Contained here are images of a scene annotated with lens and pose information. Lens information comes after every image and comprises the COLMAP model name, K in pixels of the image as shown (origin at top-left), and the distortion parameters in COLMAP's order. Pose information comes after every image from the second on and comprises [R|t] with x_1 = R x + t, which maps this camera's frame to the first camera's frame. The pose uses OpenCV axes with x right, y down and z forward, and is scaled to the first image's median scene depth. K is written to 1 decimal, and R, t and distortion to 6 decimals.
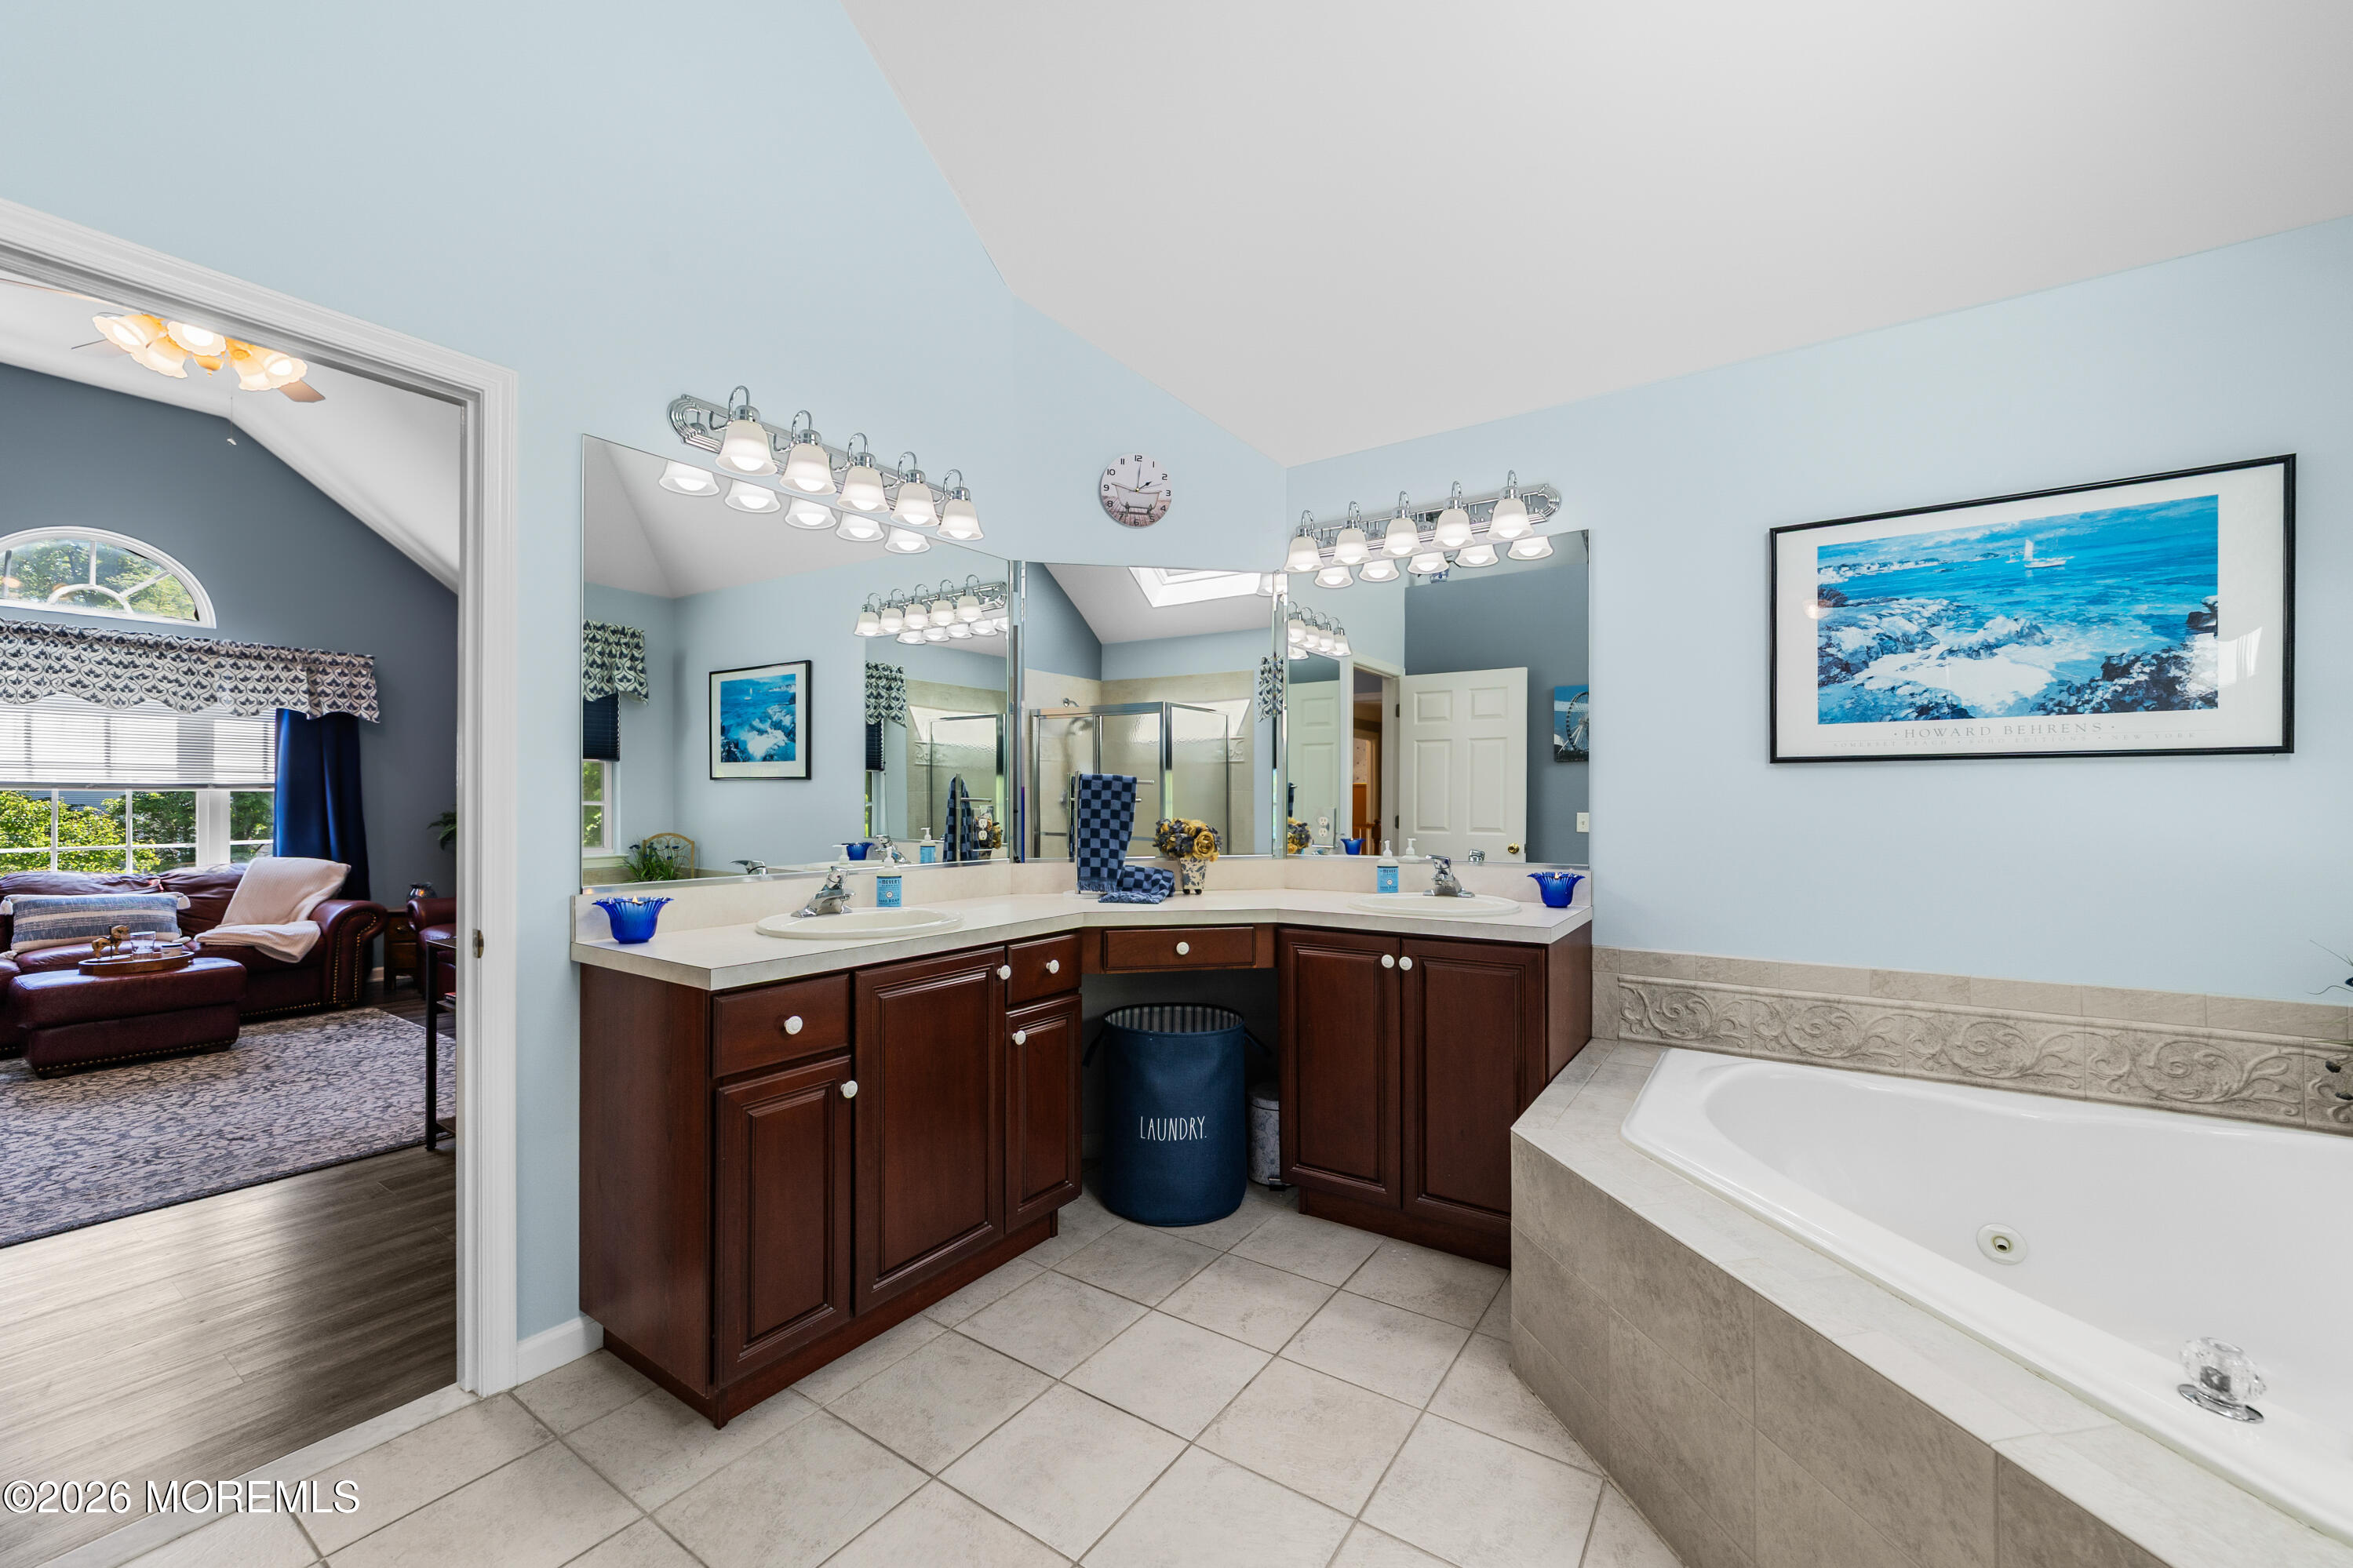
lens RADIAL K [[920.2, 0, 1177.1], [0, 920.2, 791.0], [0, 0, 1]] dist [0.003389, 0.001000]
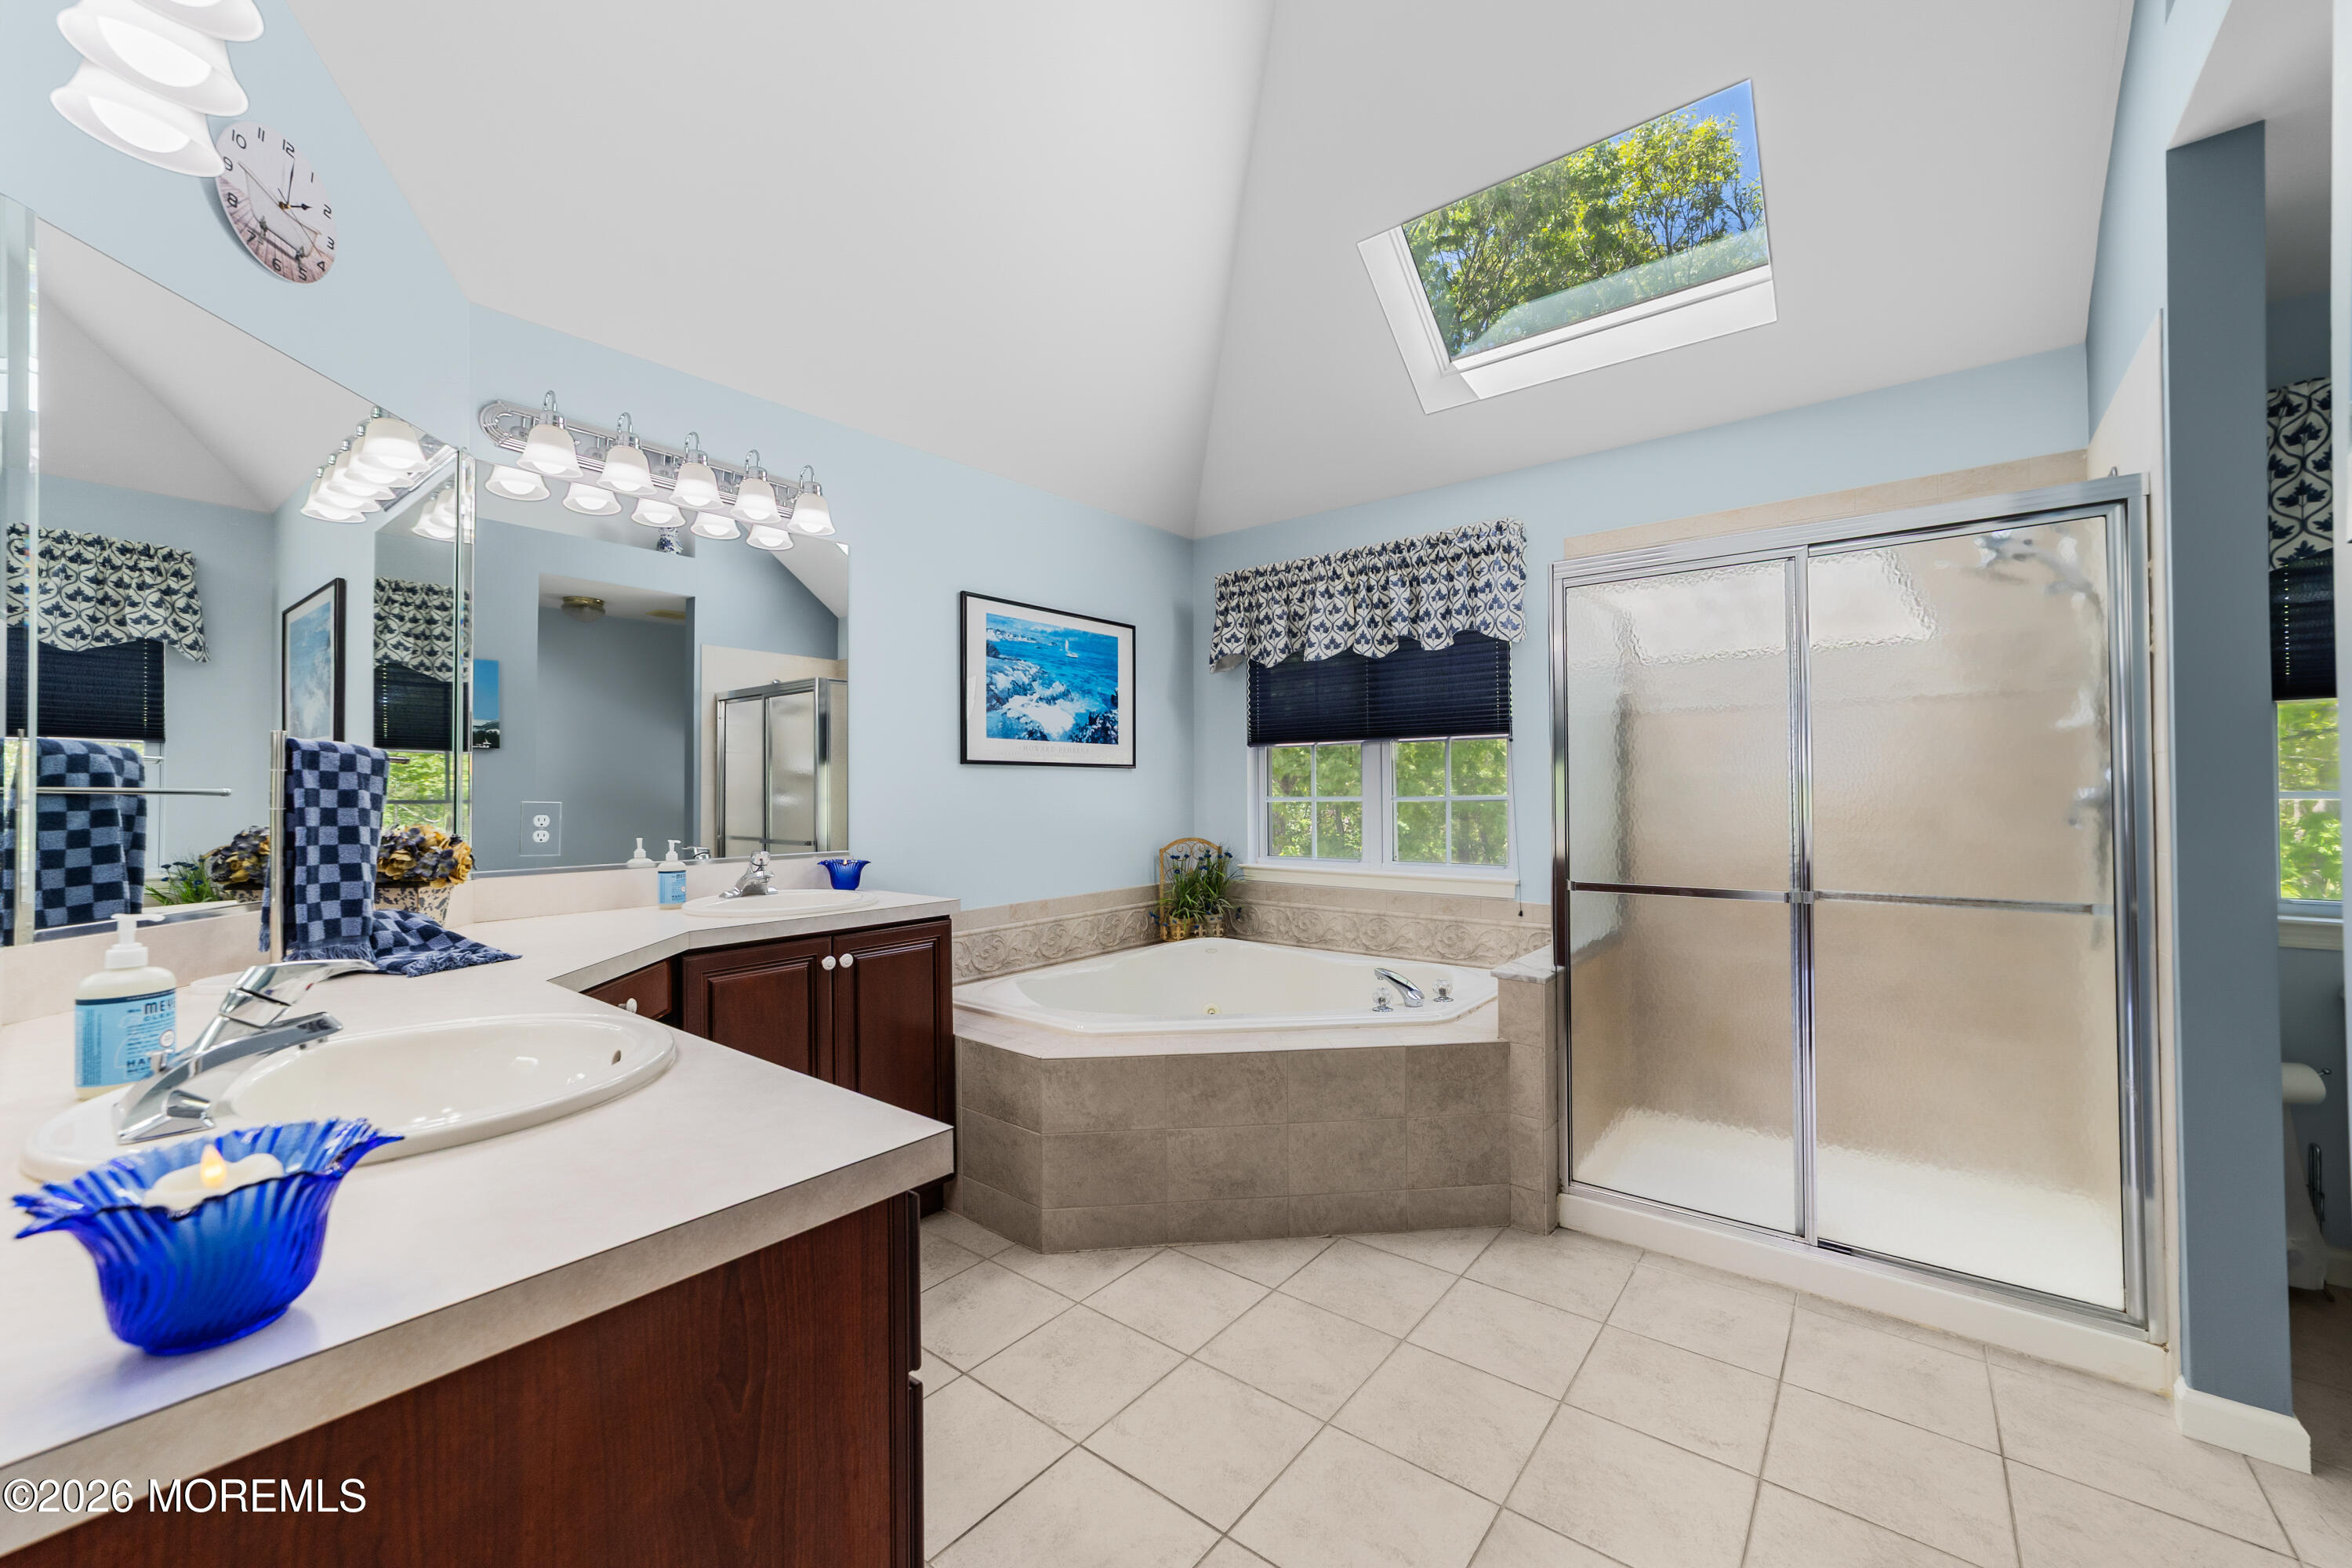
lens RADIAL K [[919.9, 0, 1184.4], [0, 919.9, 777.8], [0, 0, 1]] dist [0.003389, 0.001000]
pose [[0.086378, 0.017243, 0.996113, -0.717910], [-0.002904, 0.999850, -0.017056, 0.012913], [-0.996258, -0.001420, 0.086415, 0.599762]]
